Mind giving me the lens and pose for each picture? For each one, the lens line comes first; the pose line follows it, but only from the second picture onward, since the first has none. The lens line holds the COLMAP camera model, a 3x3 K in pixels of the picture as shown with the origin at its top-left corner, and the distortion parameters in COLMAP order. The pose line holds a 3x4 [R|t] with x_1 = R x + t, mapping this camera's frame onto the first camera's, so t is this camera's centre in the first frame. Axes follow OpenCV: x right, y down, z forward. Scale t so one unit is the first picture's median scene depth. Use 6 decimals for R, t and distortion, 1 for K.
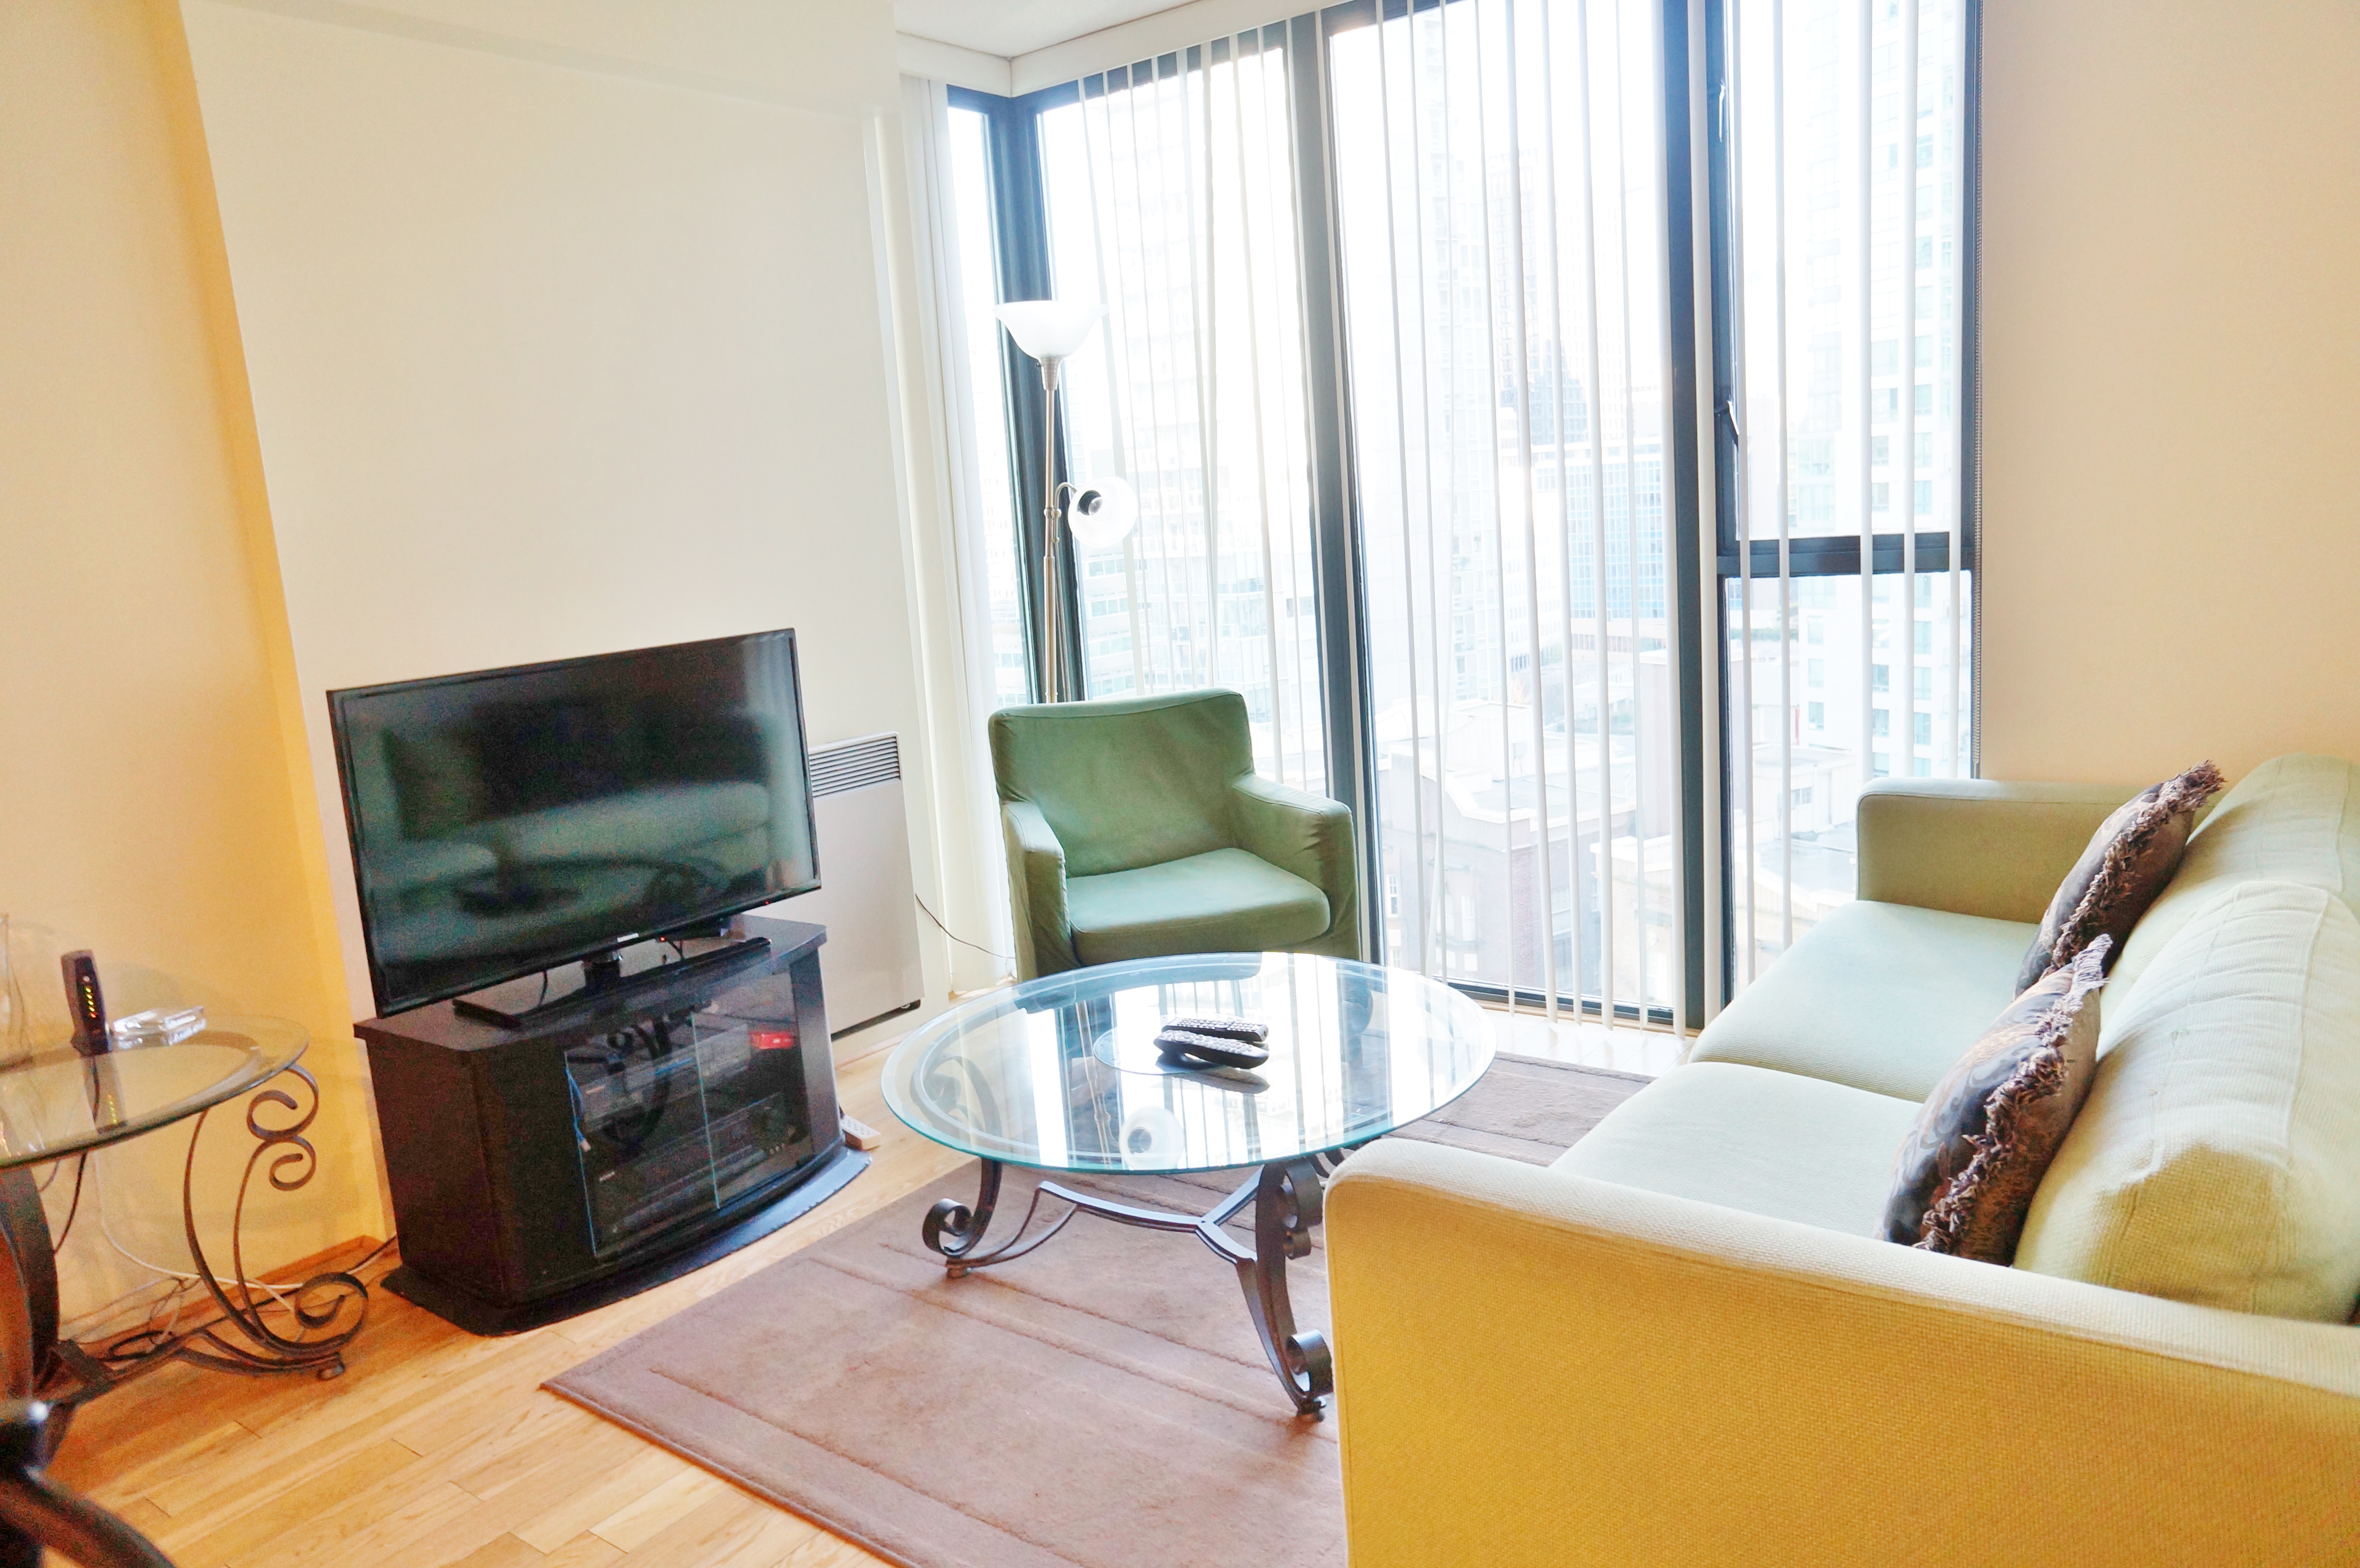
lens RADIAL K [[1591.7, 0, 1237.0], [0, 1591.7, 746.7], [0, 0, 1]] dist [-0.002495, -0.000460]
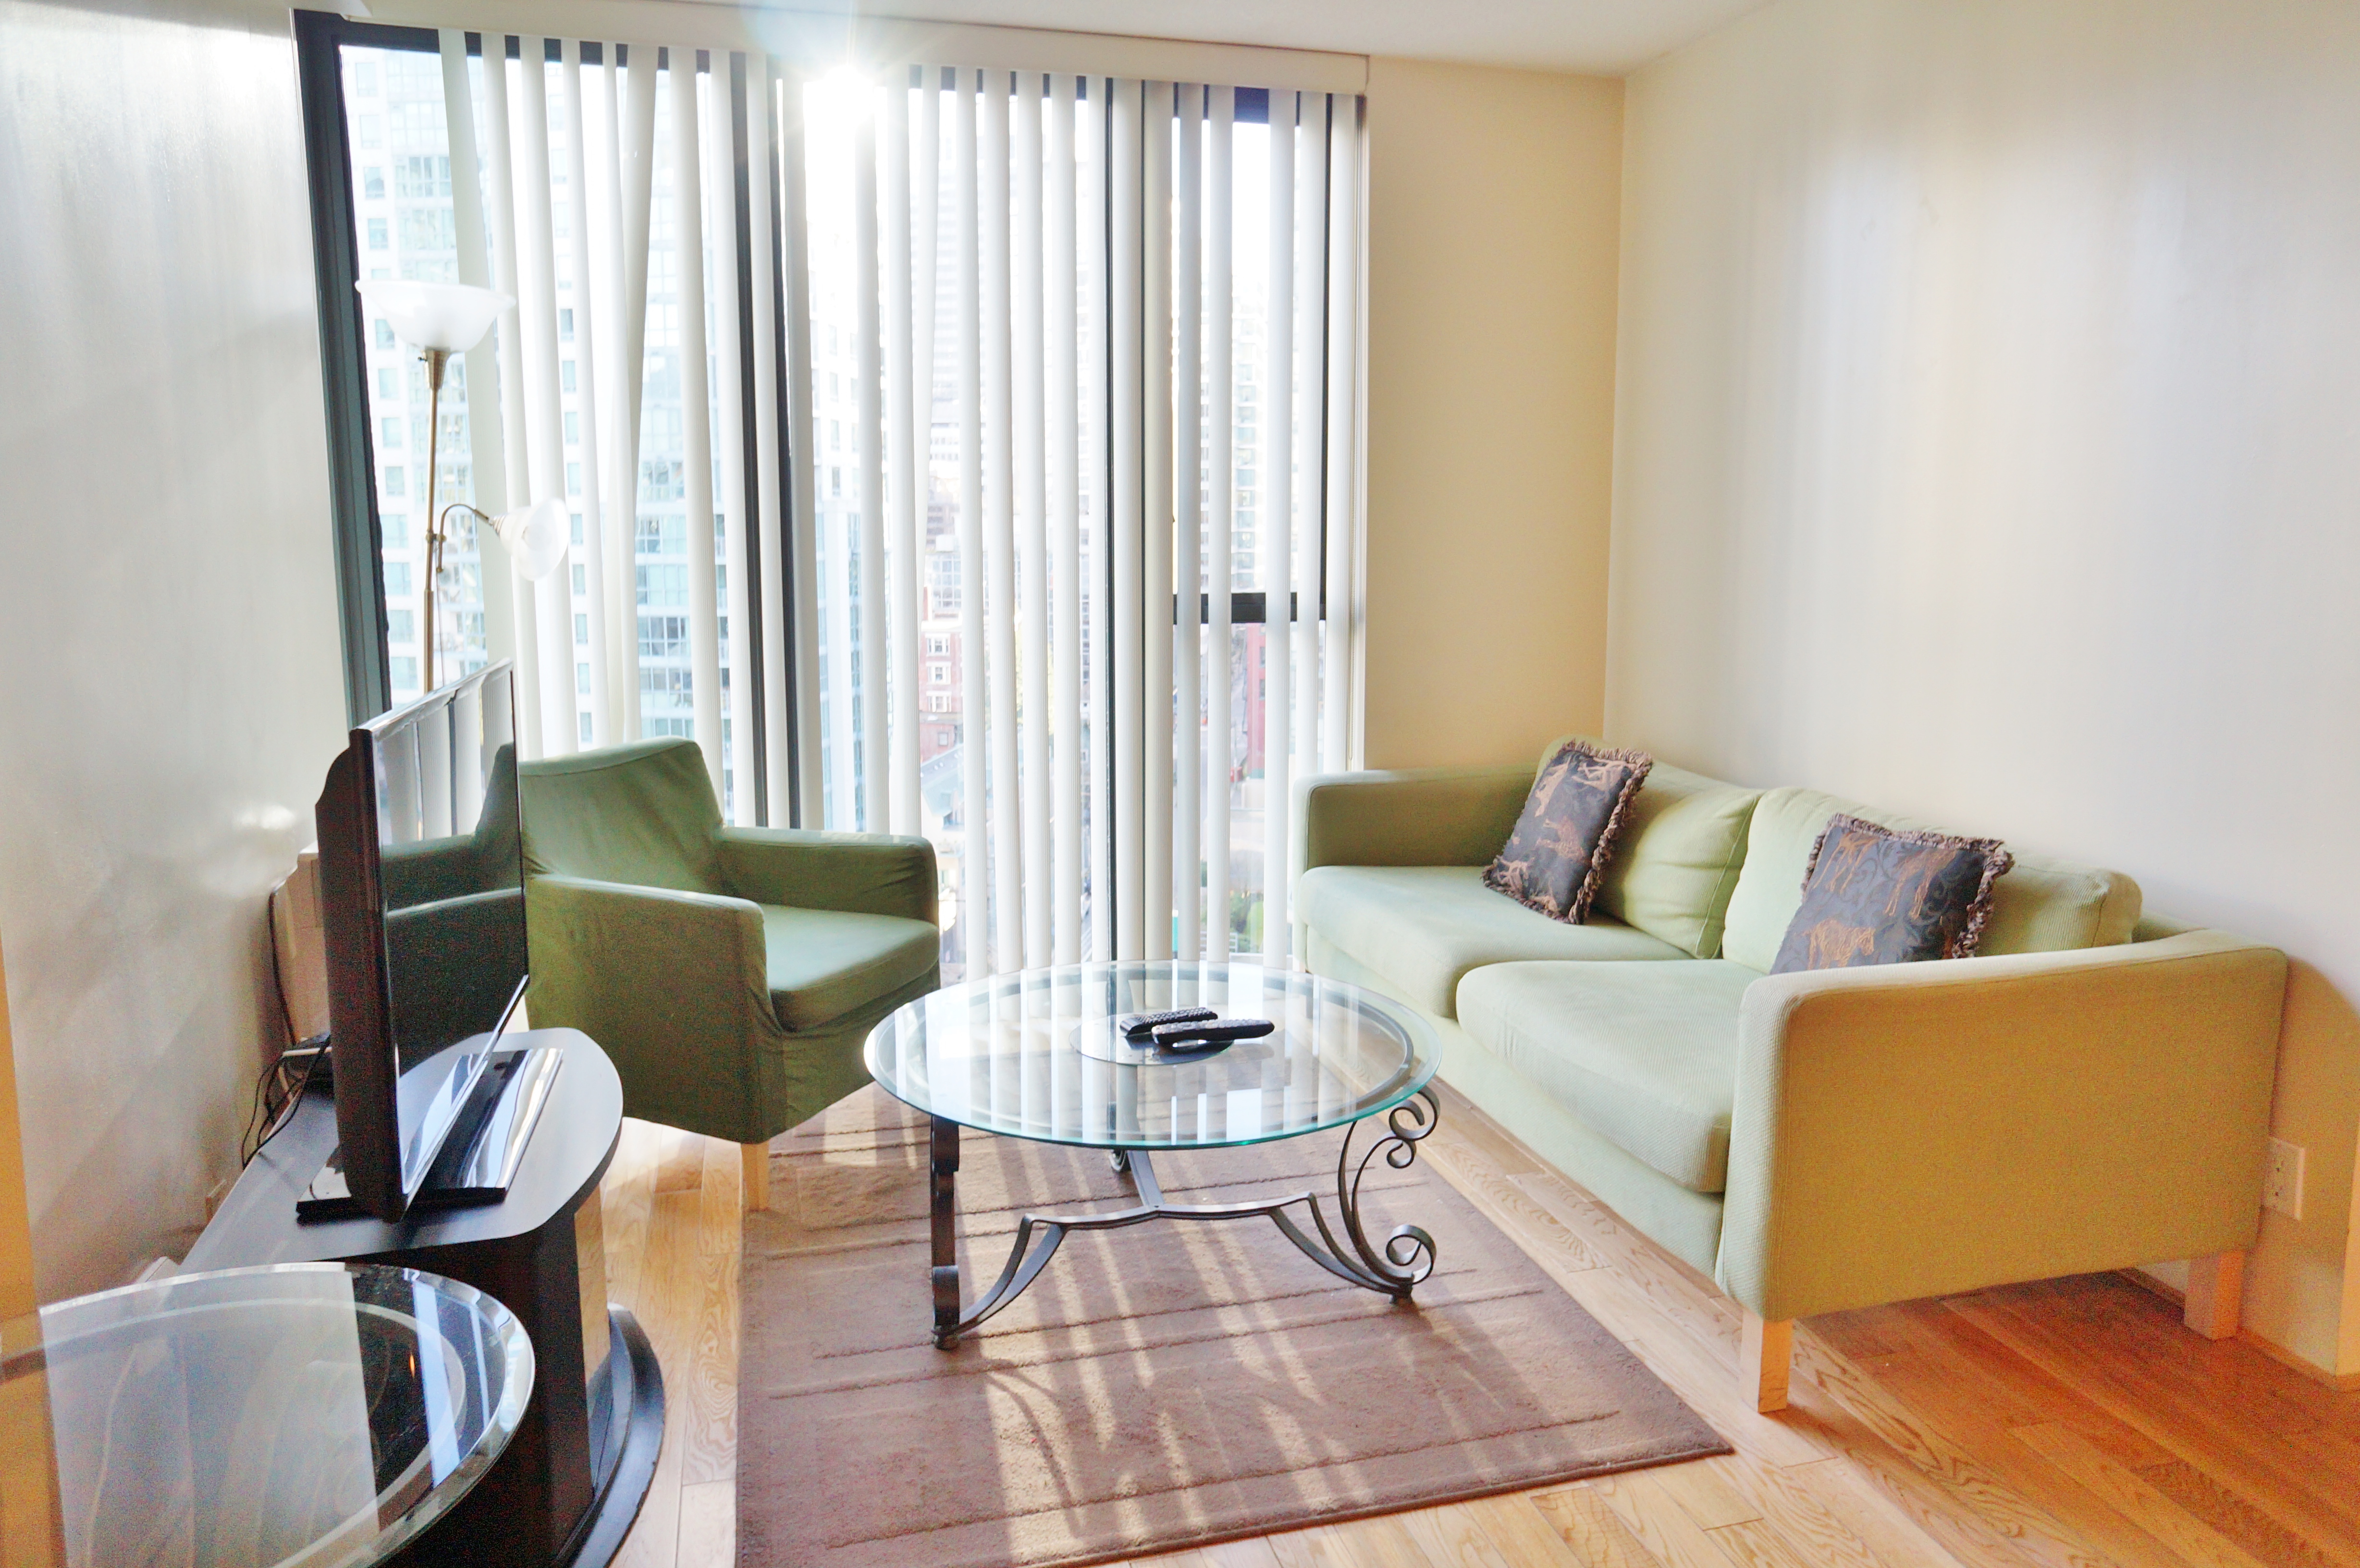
lens RADIAL K [[1601.9, 0, 1180.1], [0, 1601.9, 731.6], [0, 0, 1]] dist [-0.002756, 0.000019]
pose [[0.625983, -0.029471, 0.779279, -0.716679], [0.078543, 0.996587, -0.025404, 0.009146], [-0.775871, 0.077109, 0.626162, 0.253386]]
